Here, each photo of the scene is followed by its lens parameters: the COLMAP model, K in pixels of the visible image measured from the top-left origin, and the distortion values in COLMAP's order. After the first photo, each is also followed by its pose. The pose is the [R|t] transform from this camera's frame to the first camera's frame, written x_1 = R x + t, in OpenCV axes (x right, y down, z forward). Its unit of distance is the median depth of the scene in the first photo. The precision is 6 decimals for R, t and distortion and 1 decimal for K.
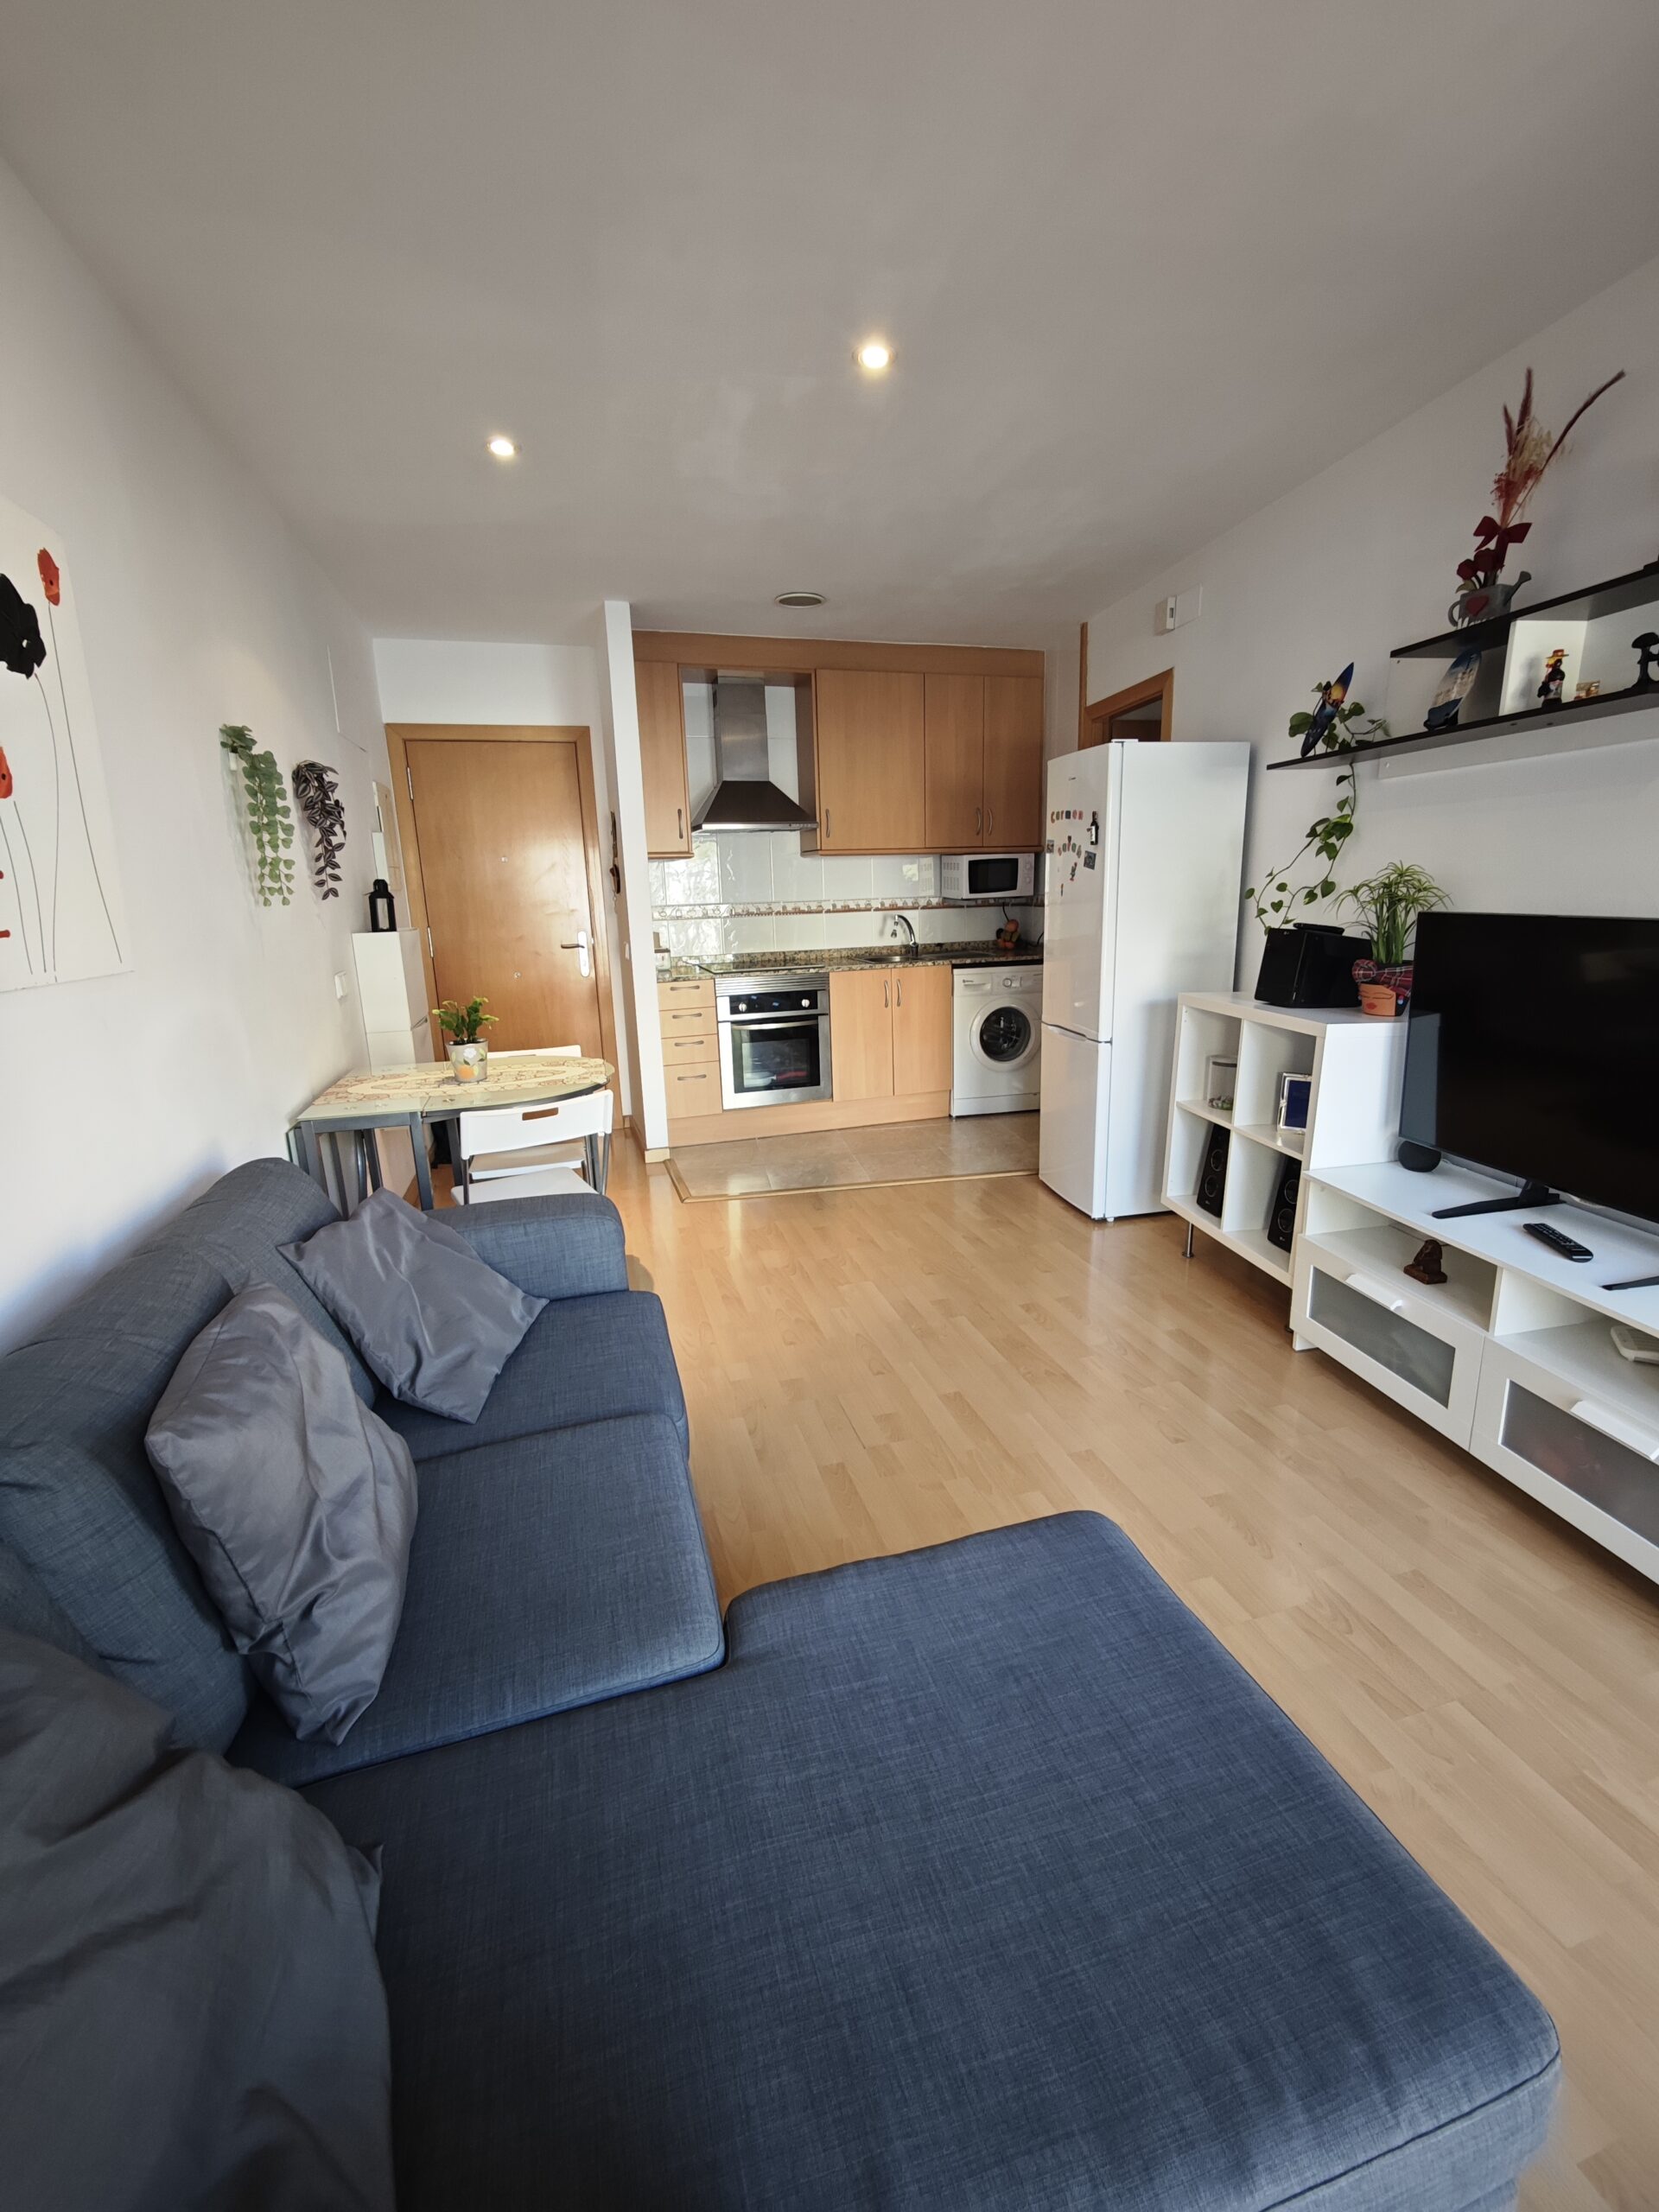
lens RADIAL K [[926.7, 0, 829.5], [0, 926.7, 1106.0], [0, 0, 1]] dist [-0.022783, 0.011055]
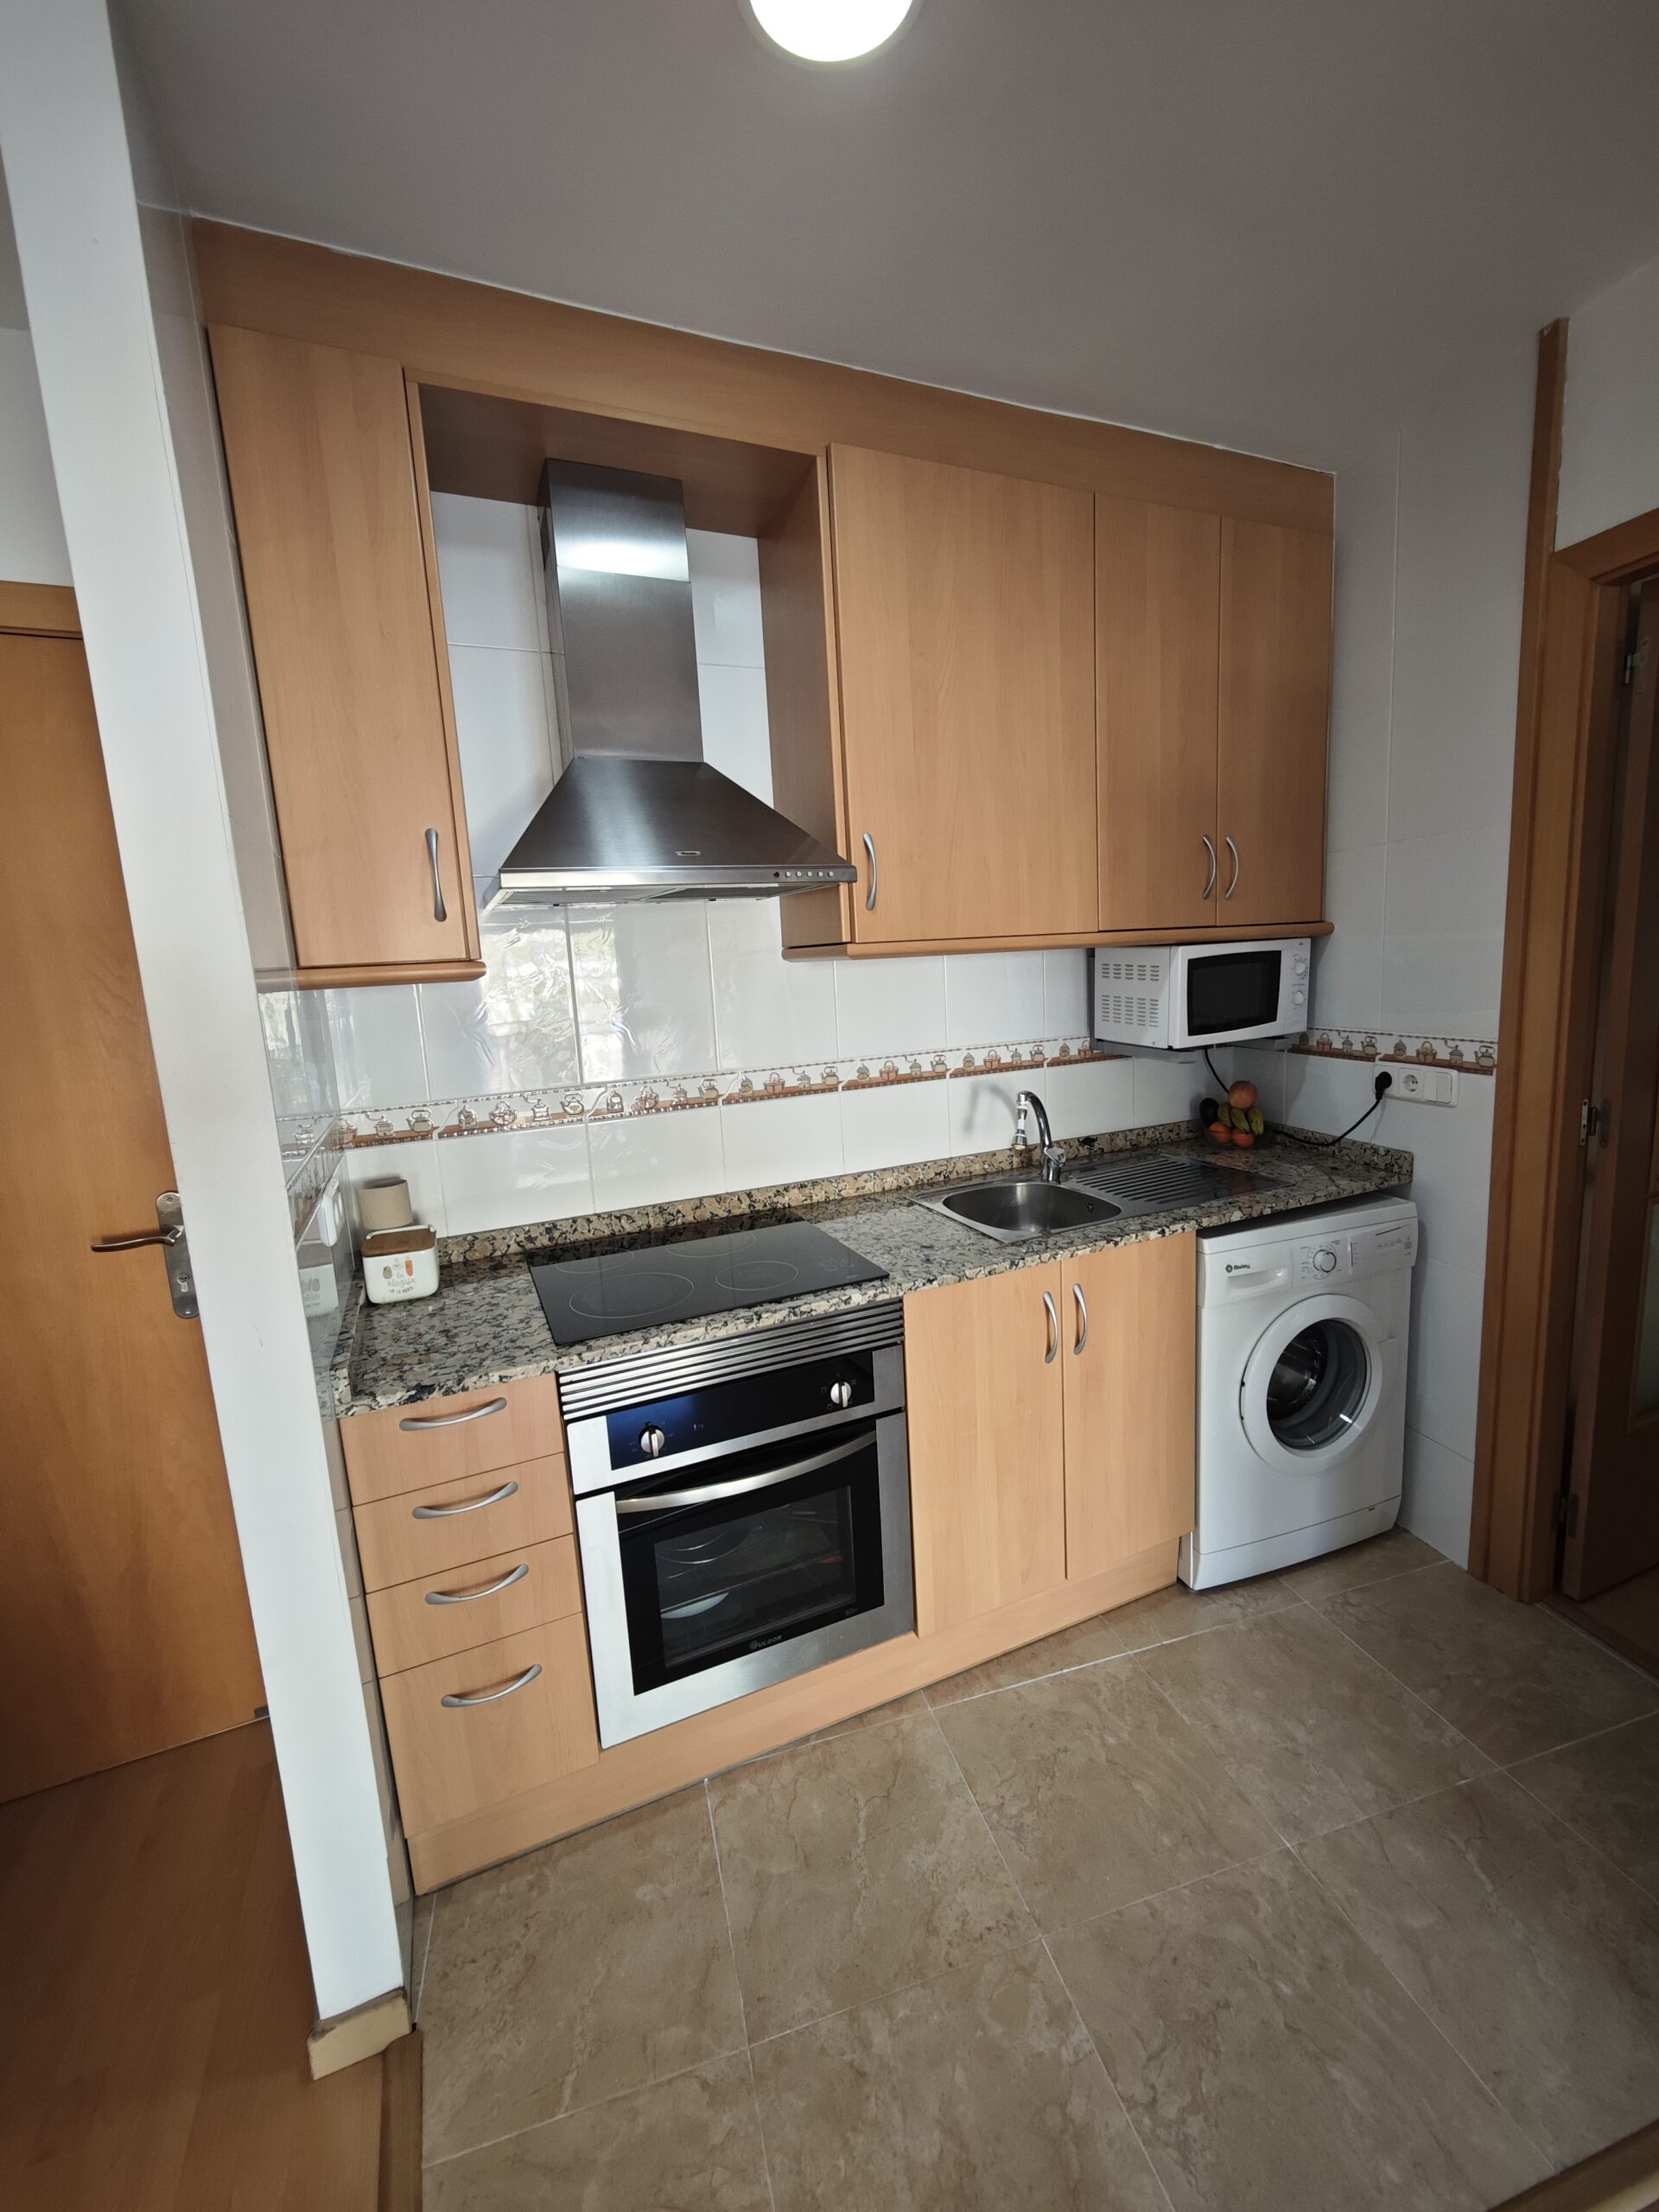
lens RADIAL K [[926.3, 0, 834.4], [0, 926.3, 1100.7], [0, 0, 1]] dist [-0.011920, 0.006089]
pose [[0.992765, -0.040619, 0.112995, -0.131160], [0.050238, 0.995230, -0.083624, -0.399082], [-0.109059, 0.088695, 0.990070, 1.392575]]
